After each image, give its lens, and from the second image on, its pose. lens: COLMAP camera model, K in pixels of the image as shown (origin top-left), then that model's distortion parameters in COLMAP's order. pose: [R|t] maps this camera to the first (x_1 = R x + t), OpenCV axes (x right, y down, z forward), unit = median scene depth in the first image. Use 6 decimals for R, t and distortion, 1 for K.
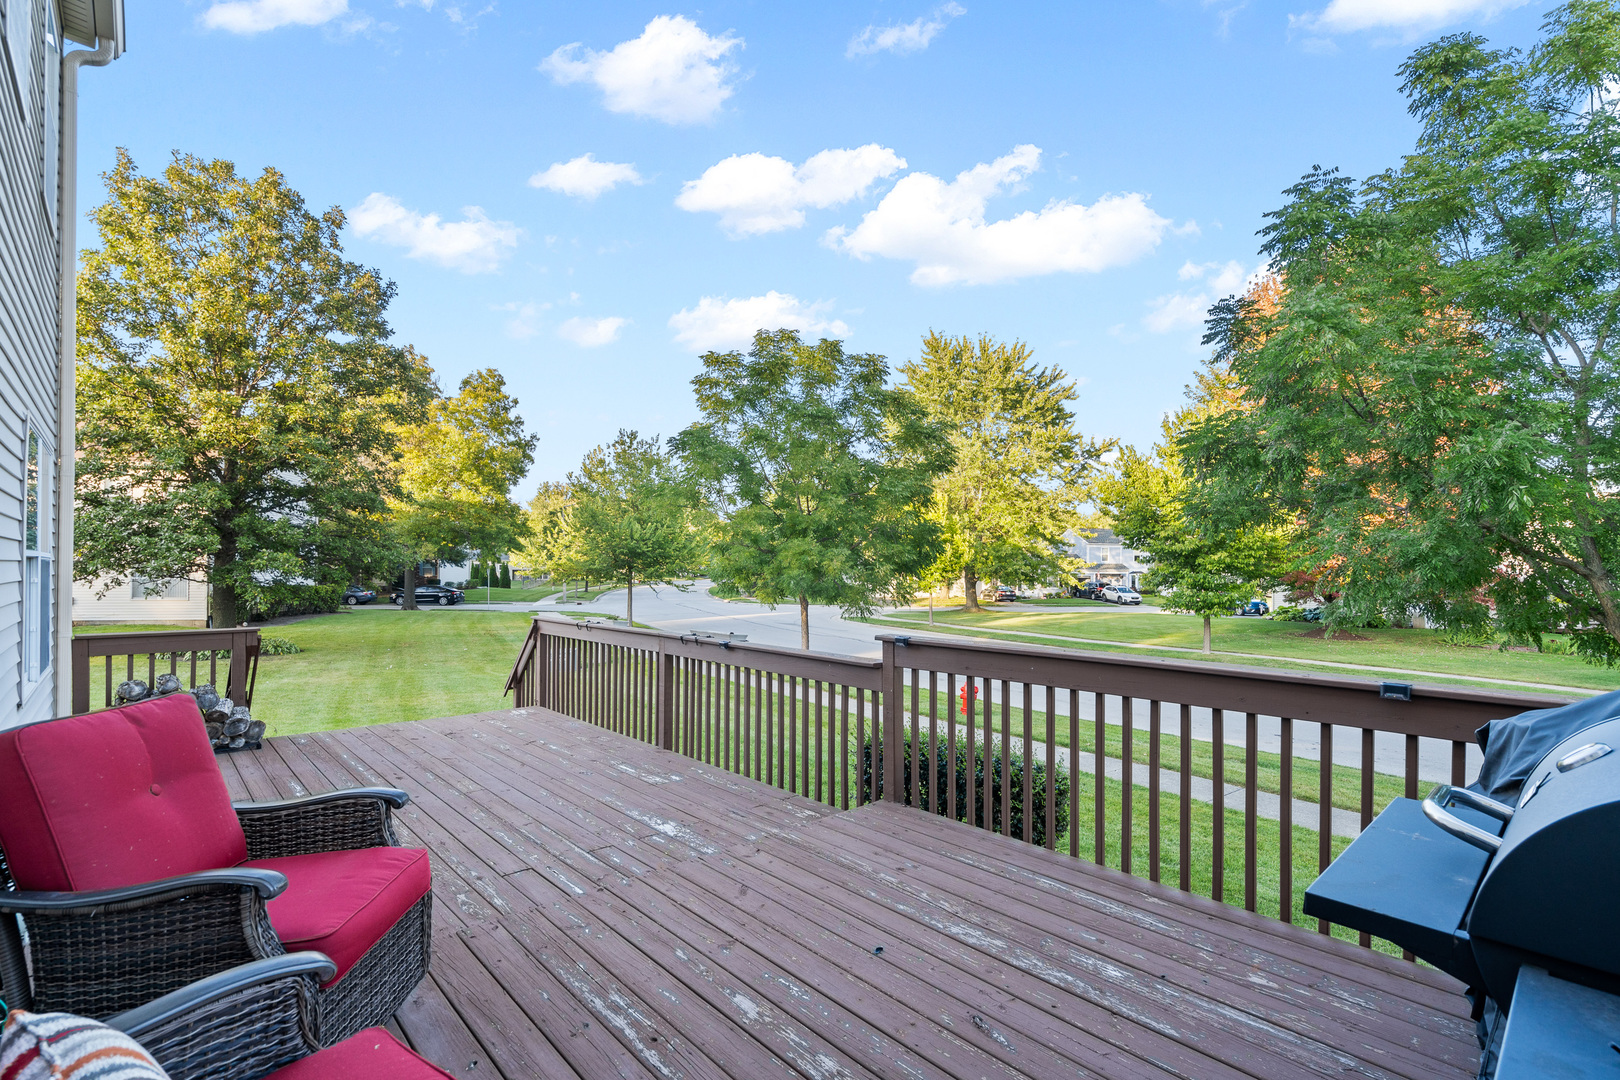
lens RADIAL K [[737.9, 0, 810.6], [0, 737.9, 563.1], [0, 0, 1]] dist [-0.001552, -0.000106]
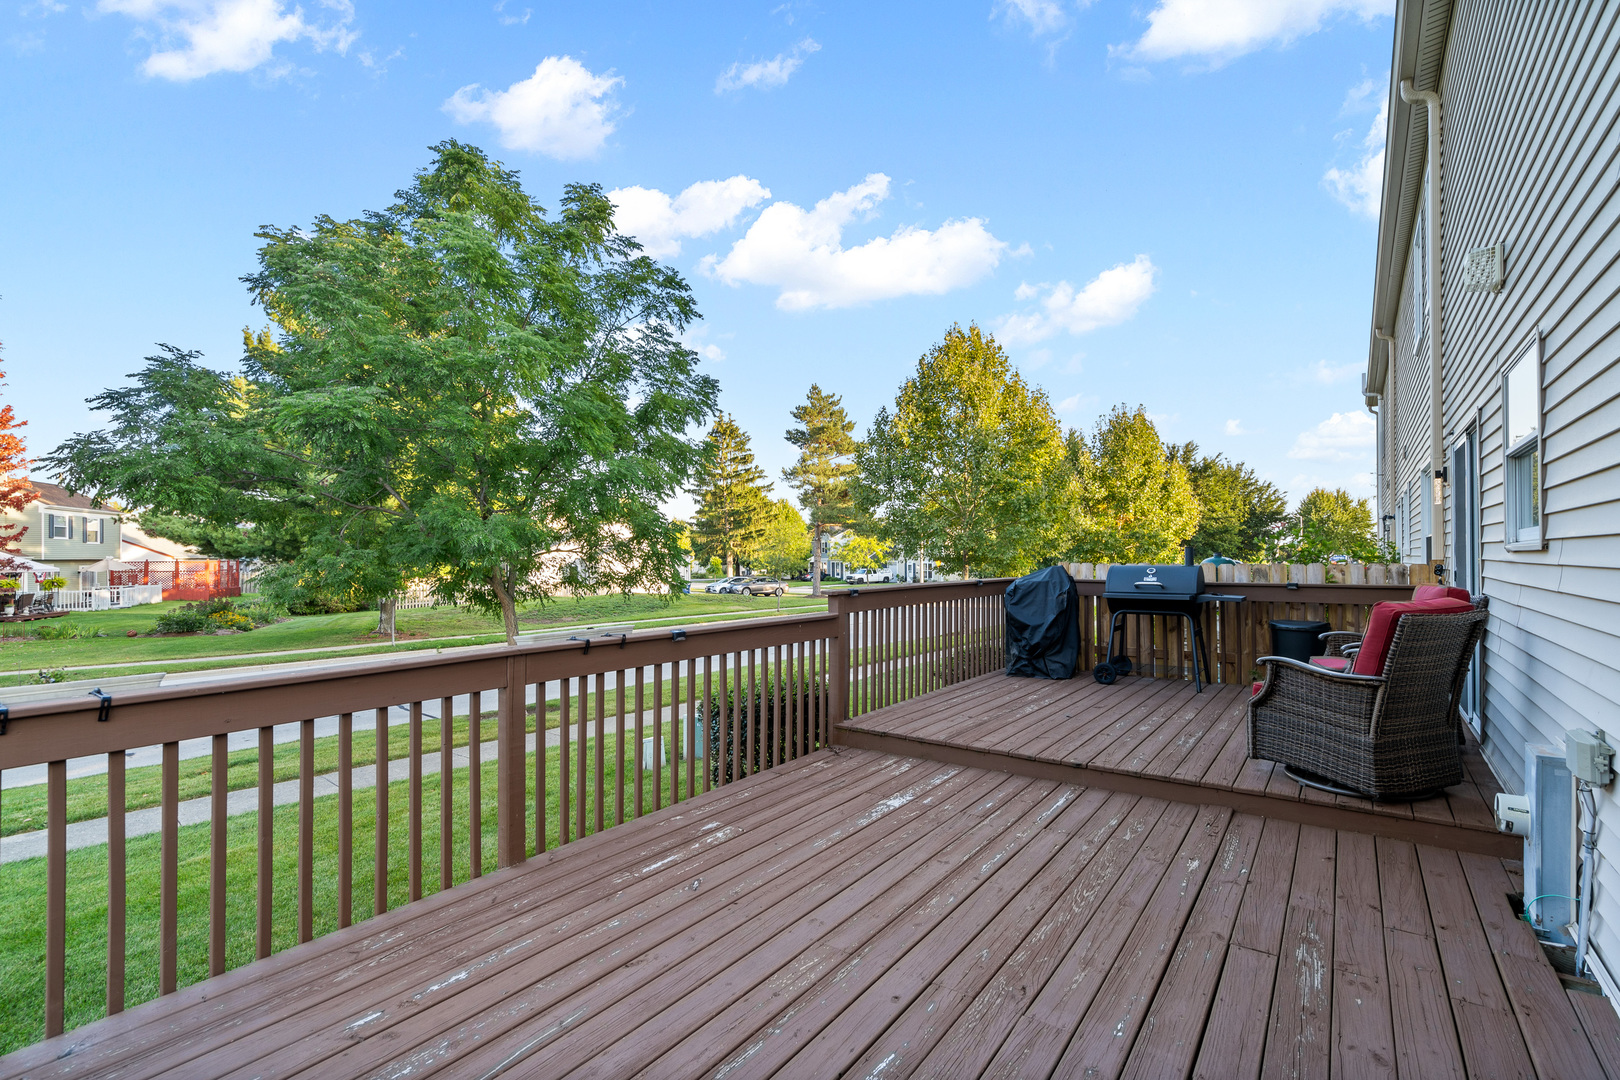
lens RADIAL K [[755.6, 0, 810.0], [0, 755.6, 540.0], [0, 0, 1]] dist [0.000365, 0.000036]
pose [[-0.203701, 0.013664, 0.978938, -1.076354], [-0.004826, 0.999876, -0.014961, 0.031066], [-0.979021, -0.007772, -0.203610, 1.238995]]
